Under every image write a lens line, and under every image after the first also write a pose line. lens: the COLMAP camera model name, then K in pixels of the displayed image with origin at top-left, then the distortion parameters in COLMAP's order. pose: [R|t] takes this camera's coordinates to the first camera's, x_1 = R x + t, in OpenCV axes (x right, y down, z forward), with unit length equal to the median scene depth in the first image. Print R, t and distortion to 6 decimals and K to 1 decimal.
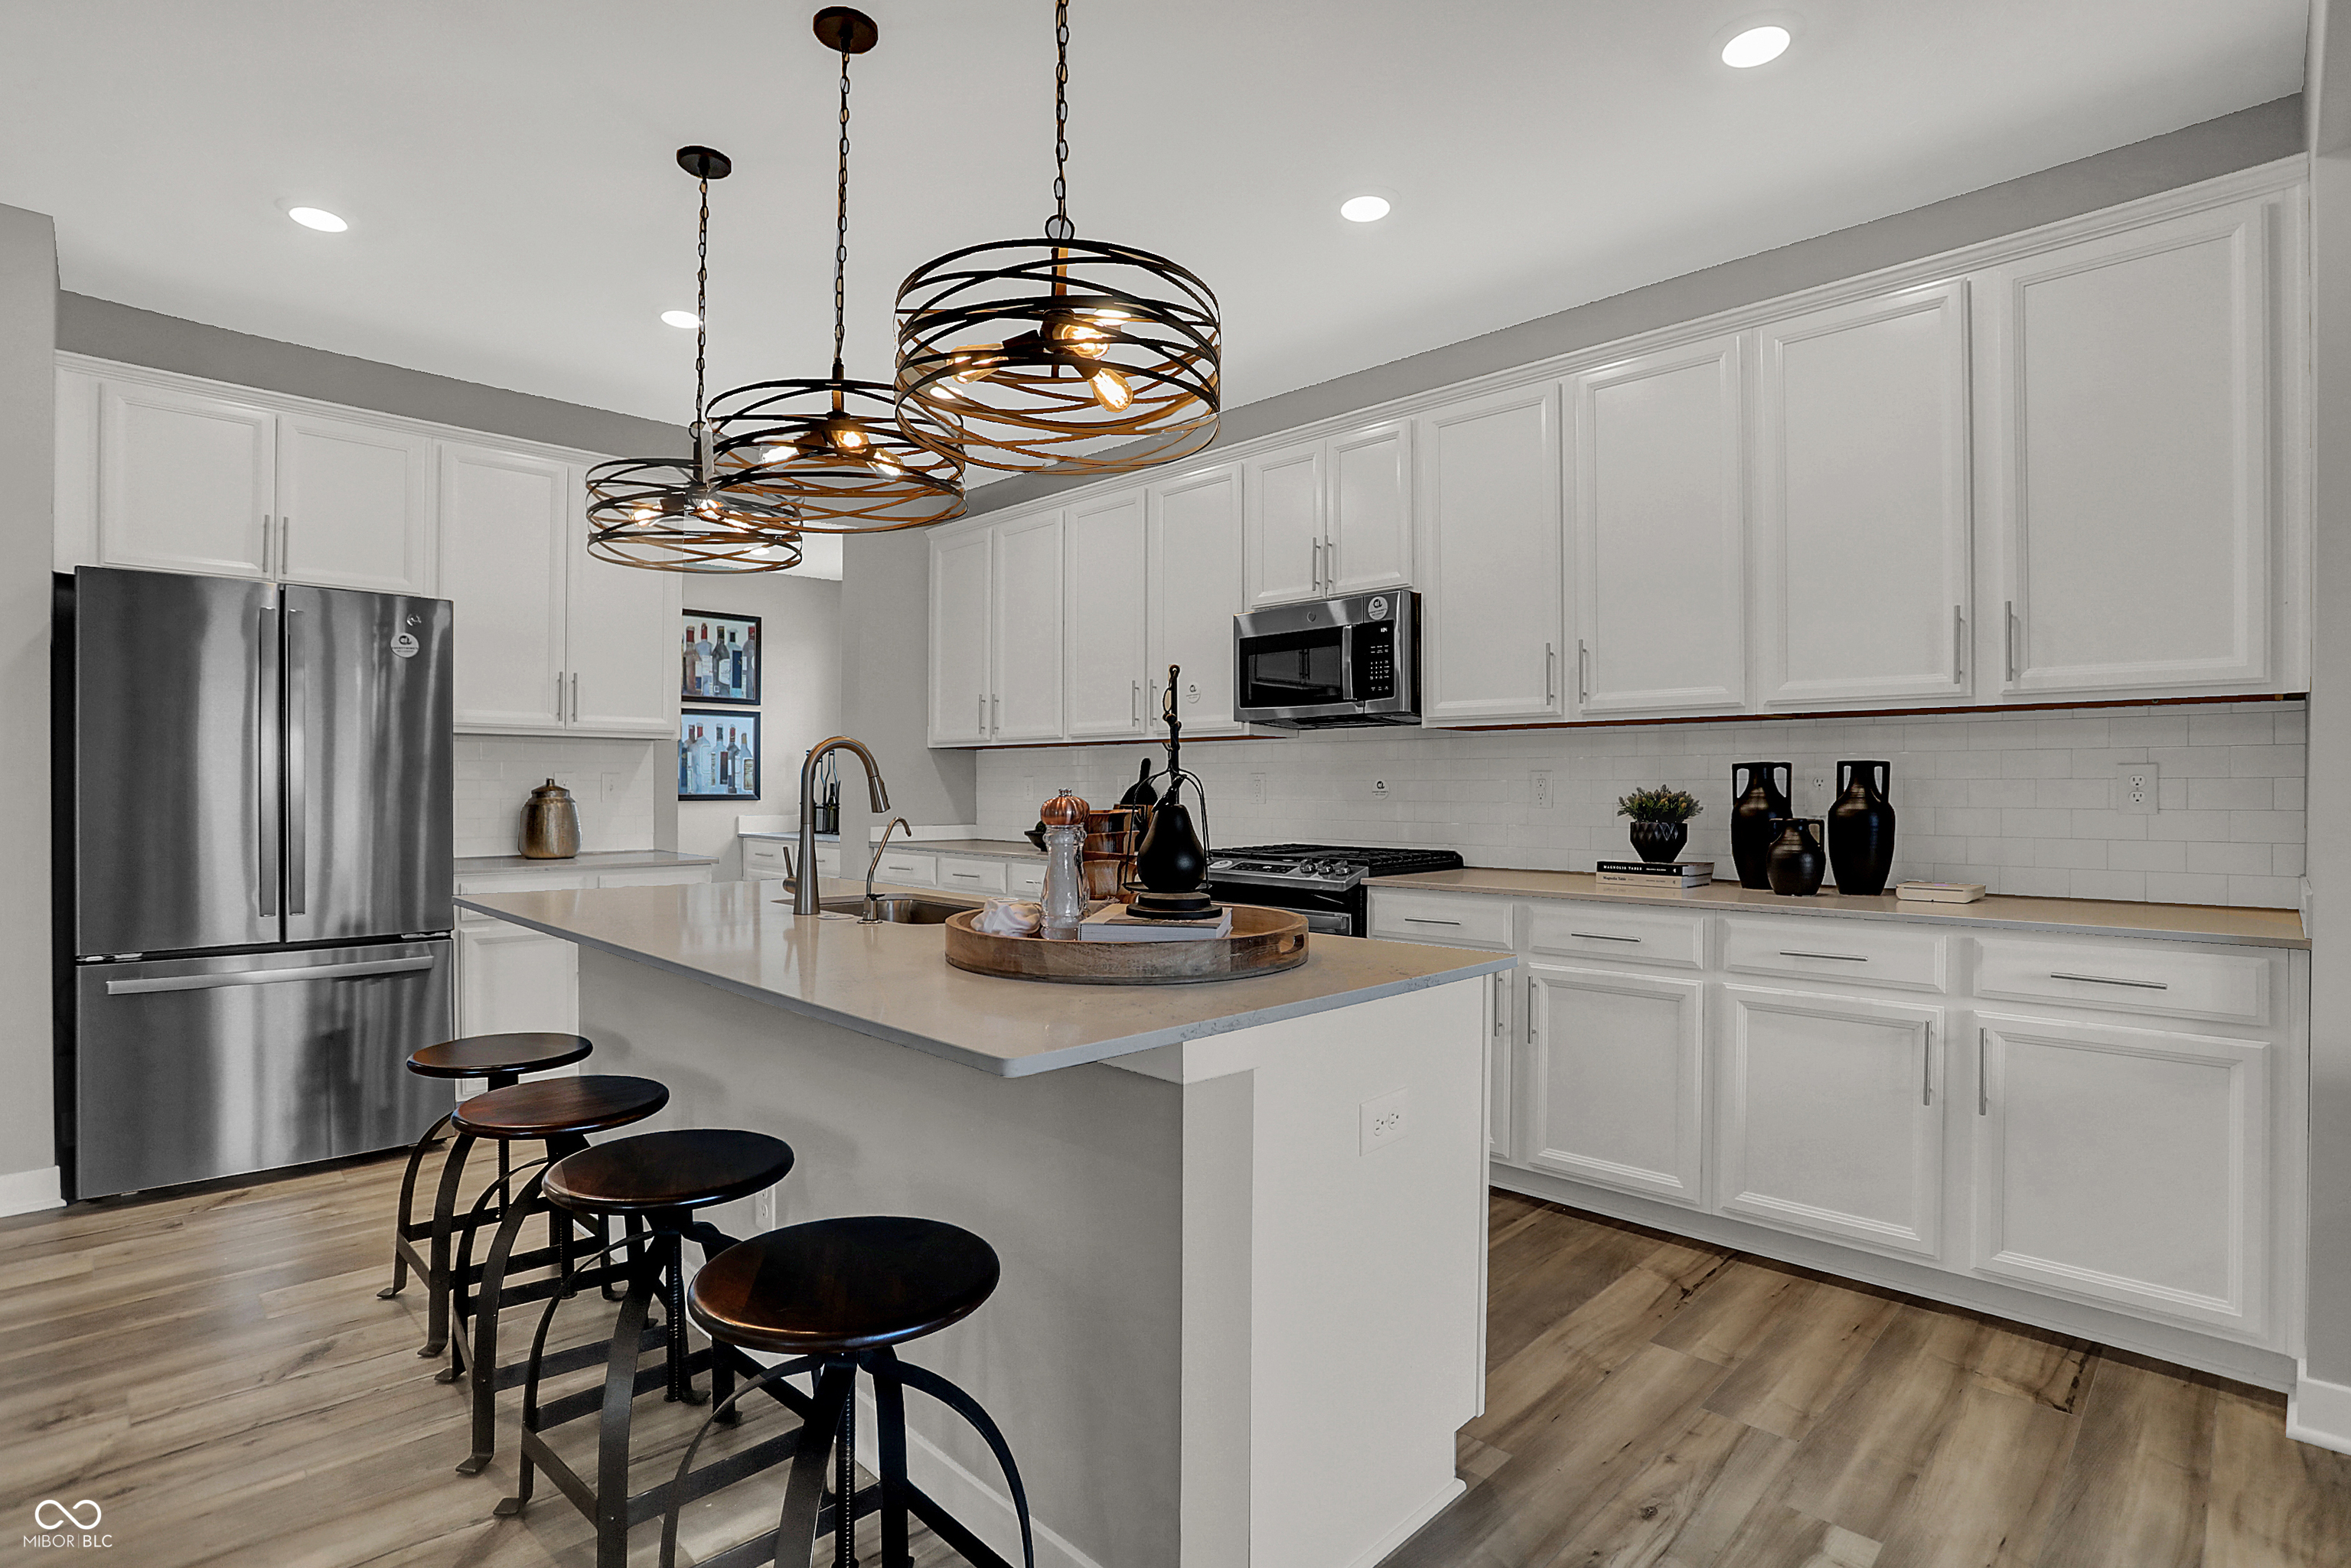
lens RADIAL K [[1144.4, 0, 1175.5], [0, 1144.4, 784.0], [0, 0, 1]] dist [0.001532, 0.000641]
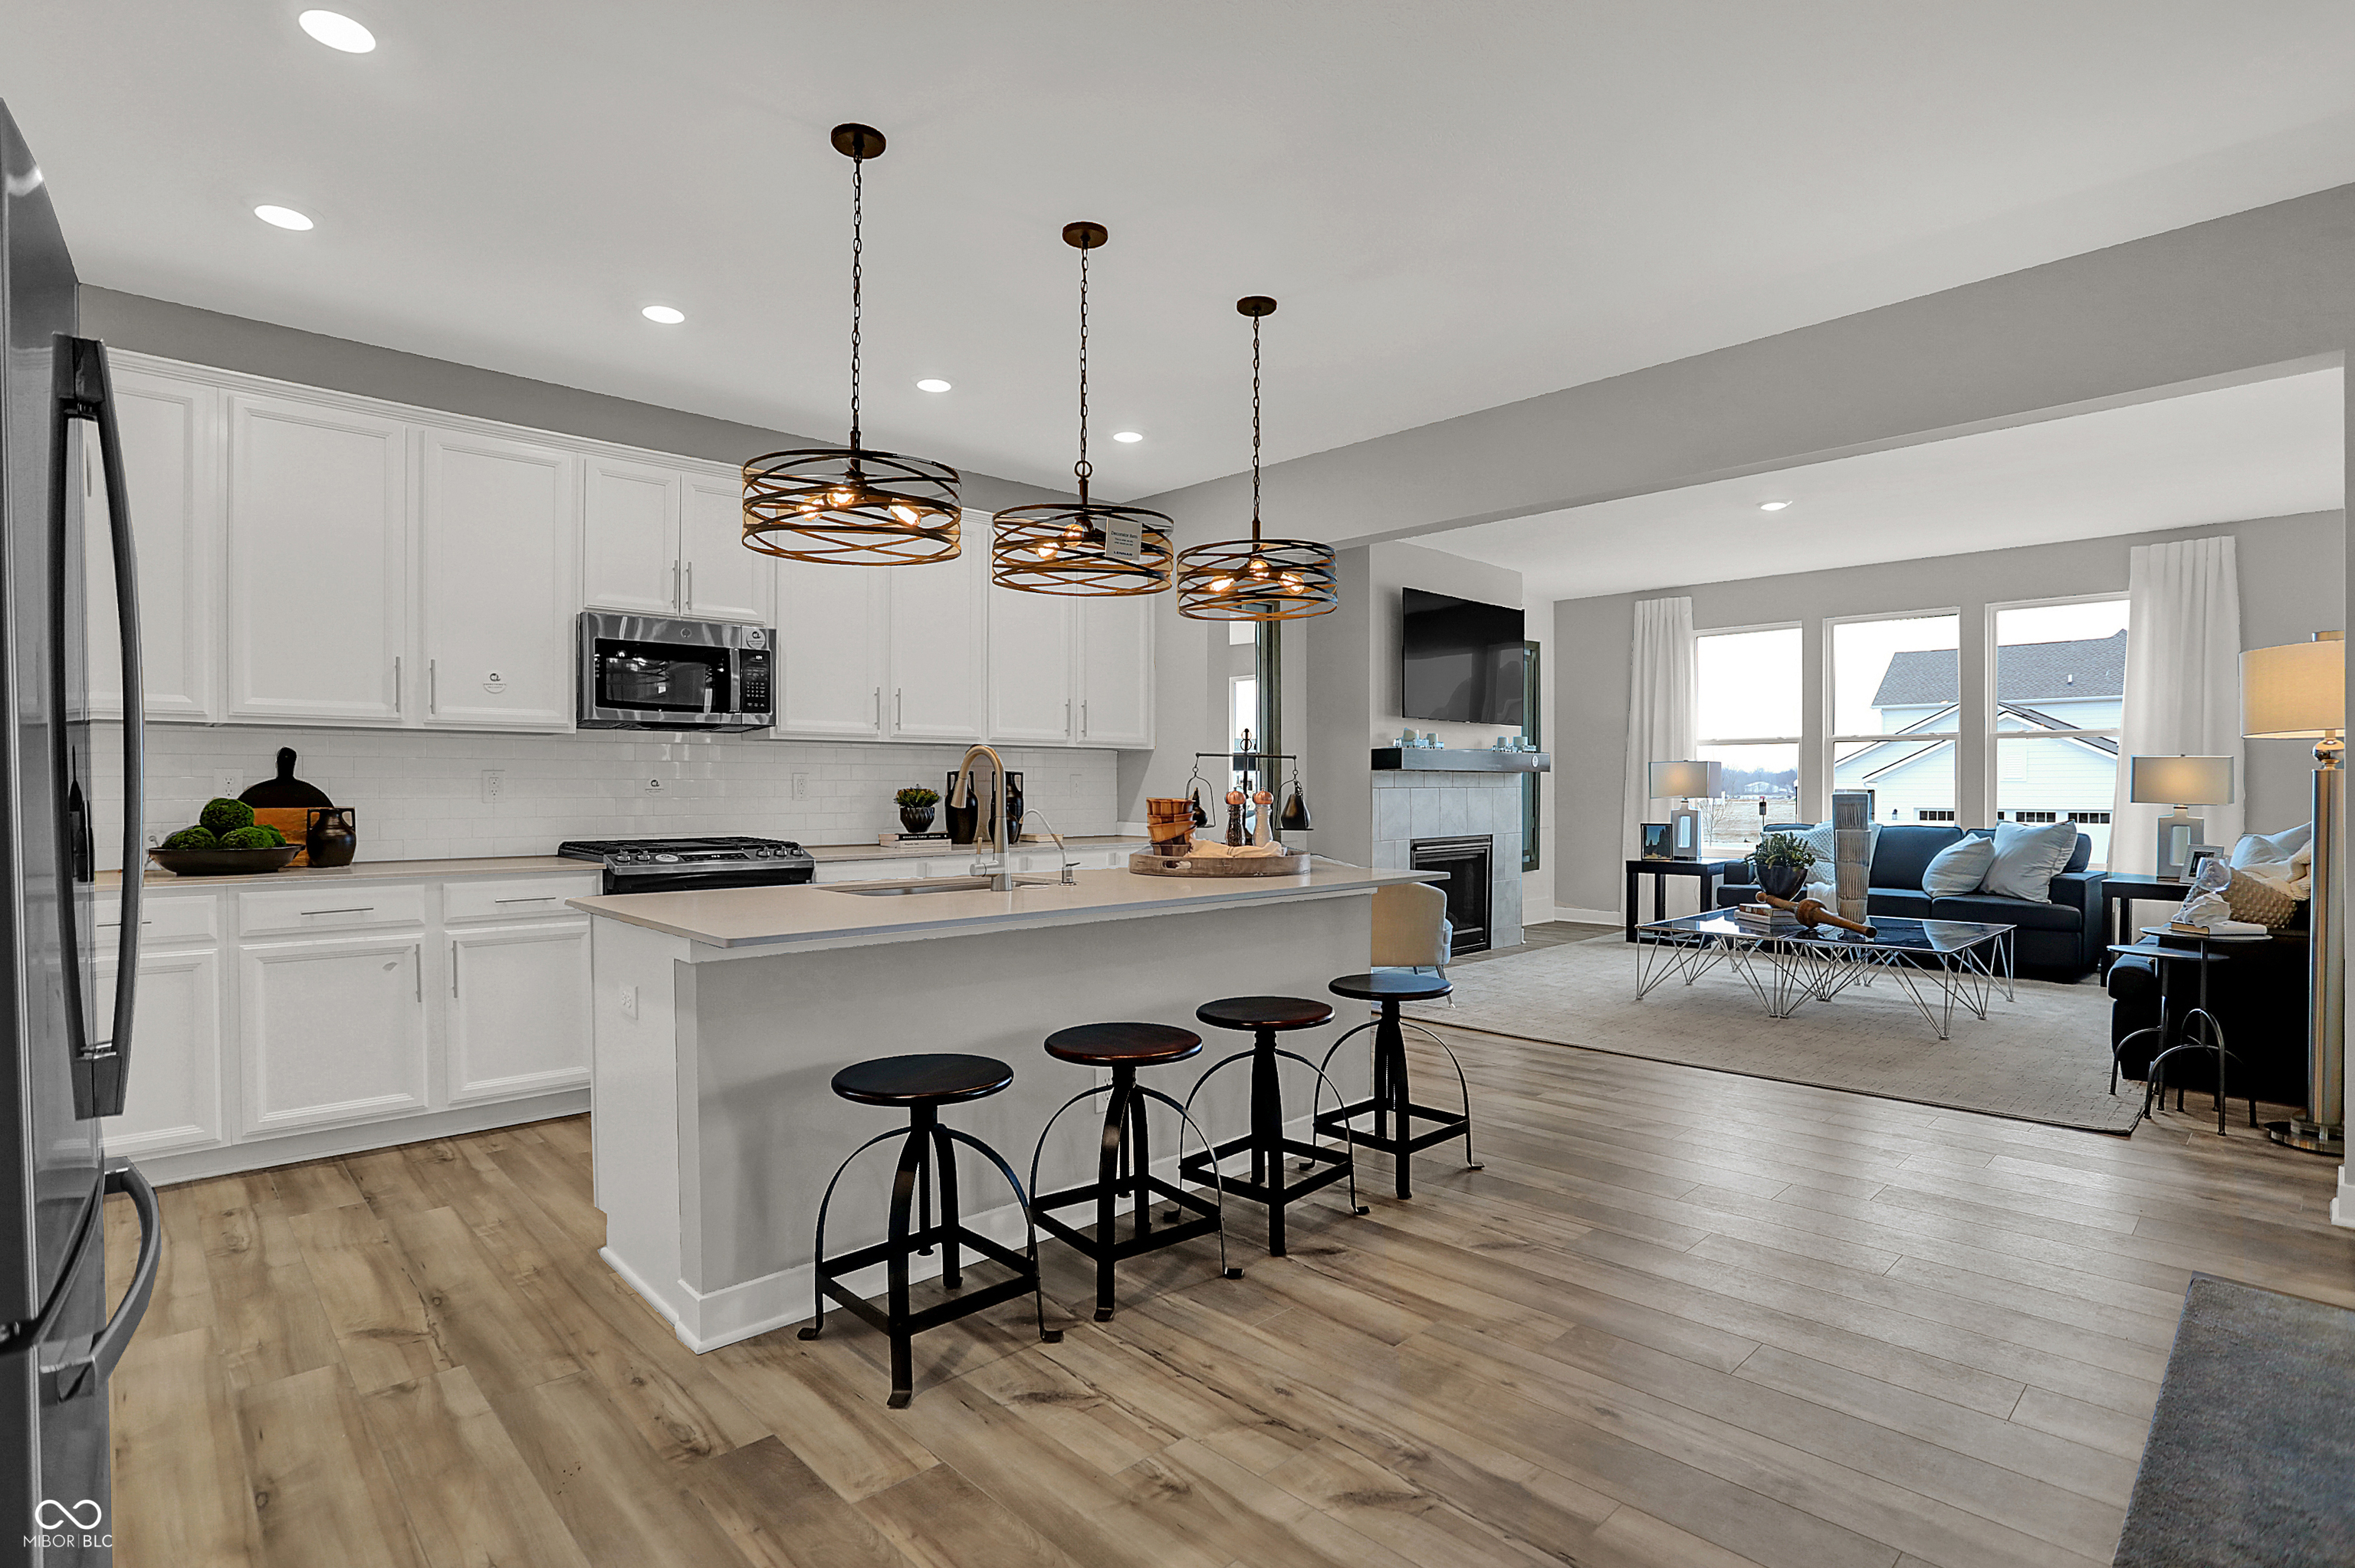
lens RADIAL K [[1119.5, 0, 1177.5], [0, 1119.5, 784.0], [0, 0, 1]] dist [0.000467, 0.000153]
pose [[0.032043, 0.001257, 0.999486, -1.142705], [0.007770, 0.999969, -0.001507, 0.006354], [-0.999456, 0.007814, 0.032032, 0.597781]]
